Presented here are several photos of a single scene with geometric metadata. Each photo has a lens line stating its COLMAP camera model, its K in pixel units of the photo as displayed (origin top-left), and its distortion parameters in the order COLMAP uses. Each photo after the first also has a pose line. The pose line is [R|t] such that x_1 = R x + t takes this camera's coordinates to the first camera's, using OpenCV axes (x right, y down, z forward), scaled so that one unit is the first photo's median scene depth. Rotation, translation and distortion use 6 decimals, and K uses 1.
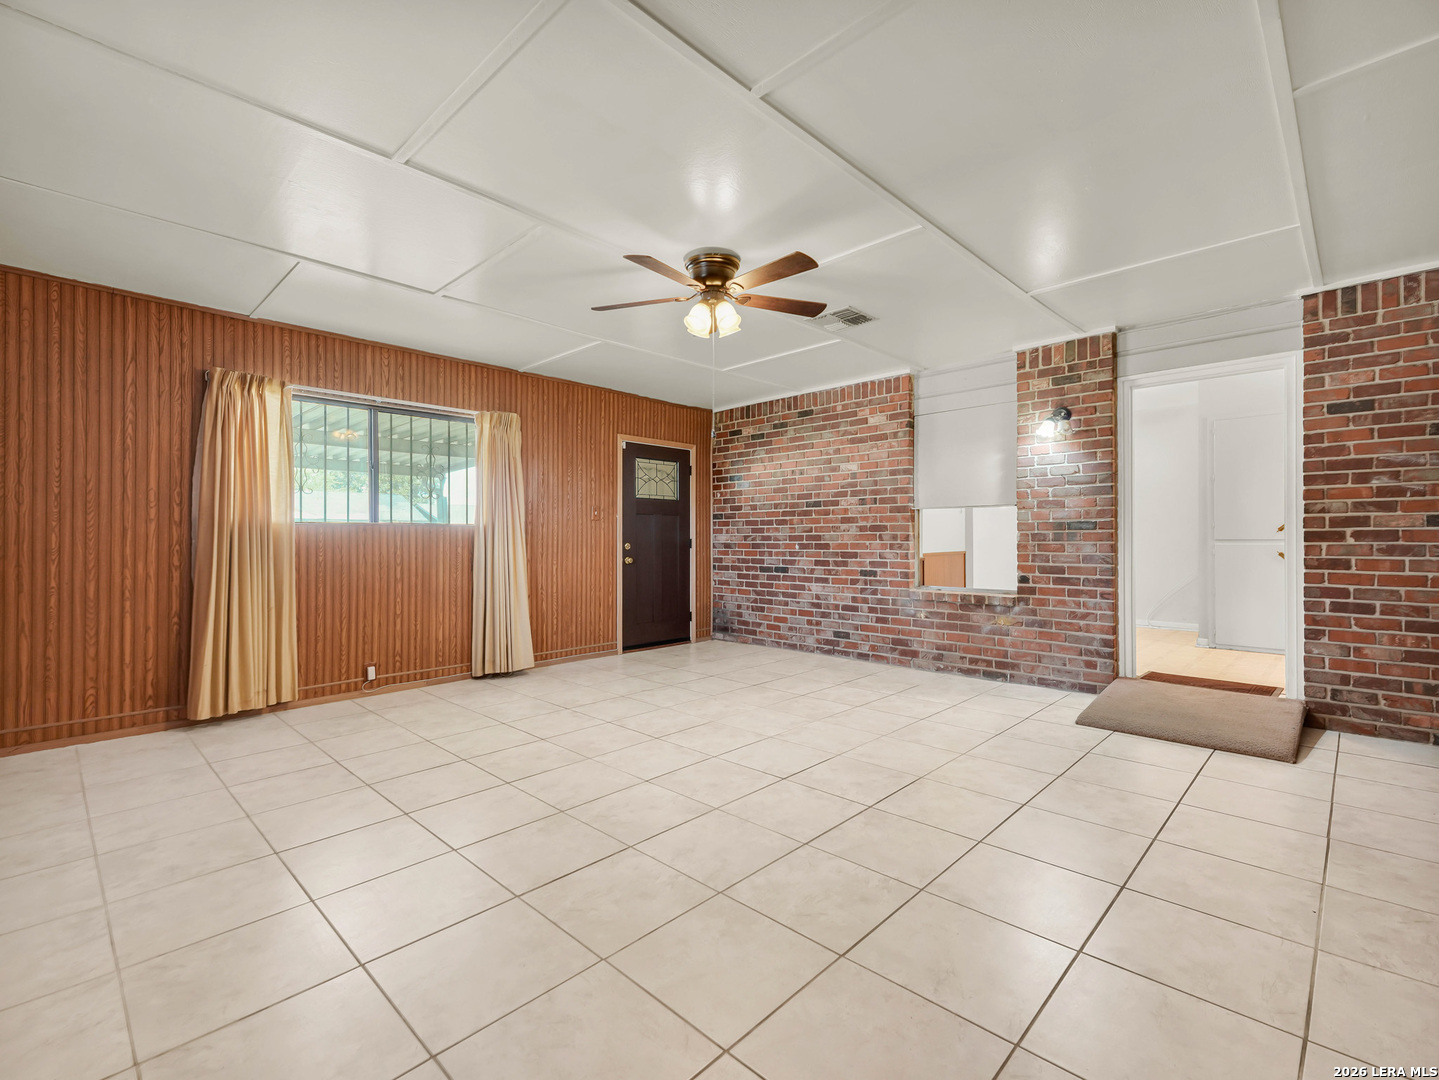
lens RADIAL K [[657.7, 0, 720.5], [0, 657.7, 535.1], [0, 0, 1]] dist [0.029032, -0.008515]
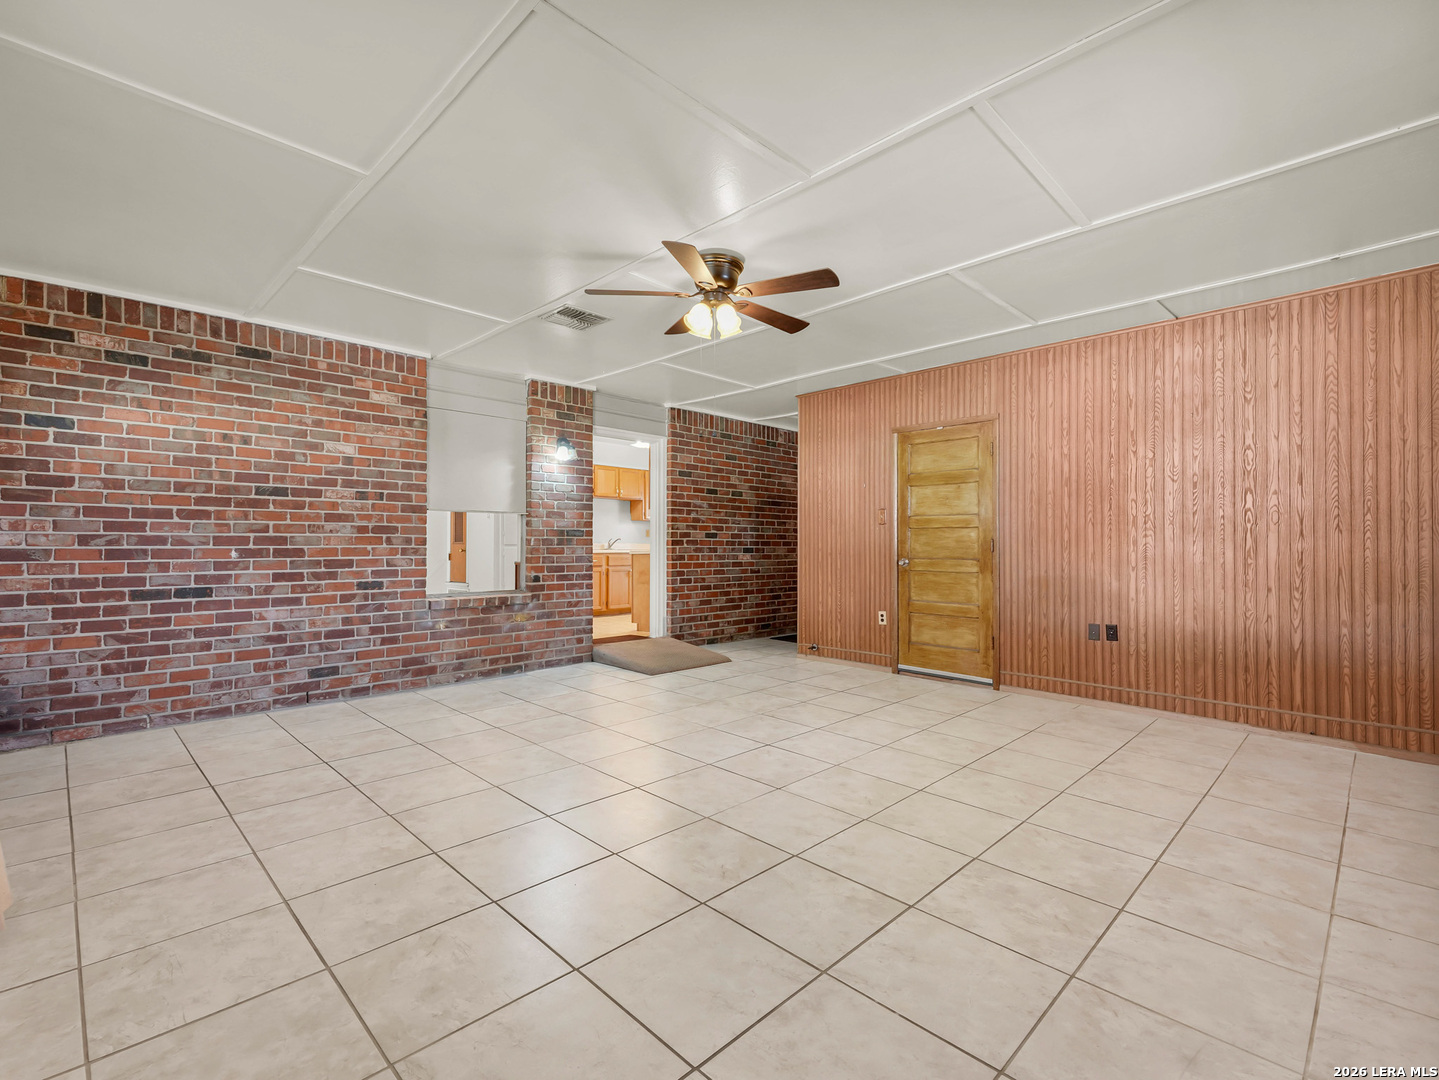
lens RADIAL K [[657.7, 0, 716.2], [0, 657.7, 531.6], [0, 0, 1]] dist [0.029032, -0.008515]
pose [[0.017525, 0.023507, 0.999570, -0.593325], [-0.006805, 0.999703, -0.023391, 0.008638], [-0.999823, -0.006392, 0.017680, 0.581964]]
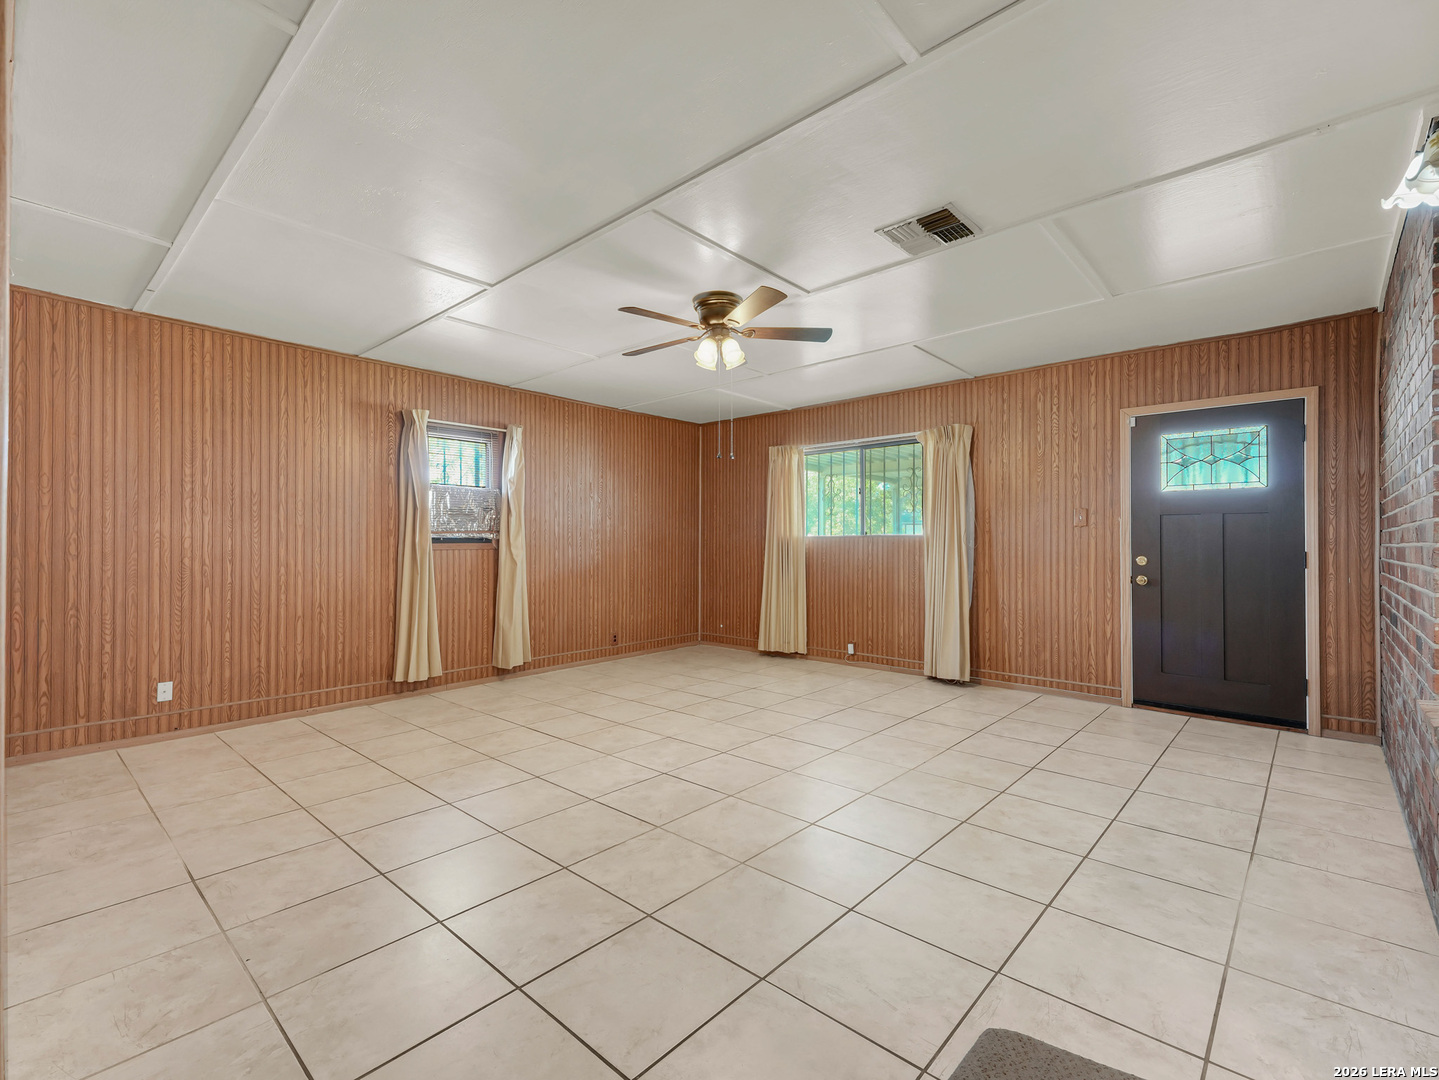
lens RADIAL K [[657.7, 0, 714.2], [0, 657.7, 542.5], [0, 0, 1]] dist [0.029032, -0.008515]
pose [[0.018936, 0.003660, -0.999814, 0.644762], [0.005224, 0.999979, 0.003760, -0.009387], [0.999807, -0.005294, 0.018916, 0.576114]]
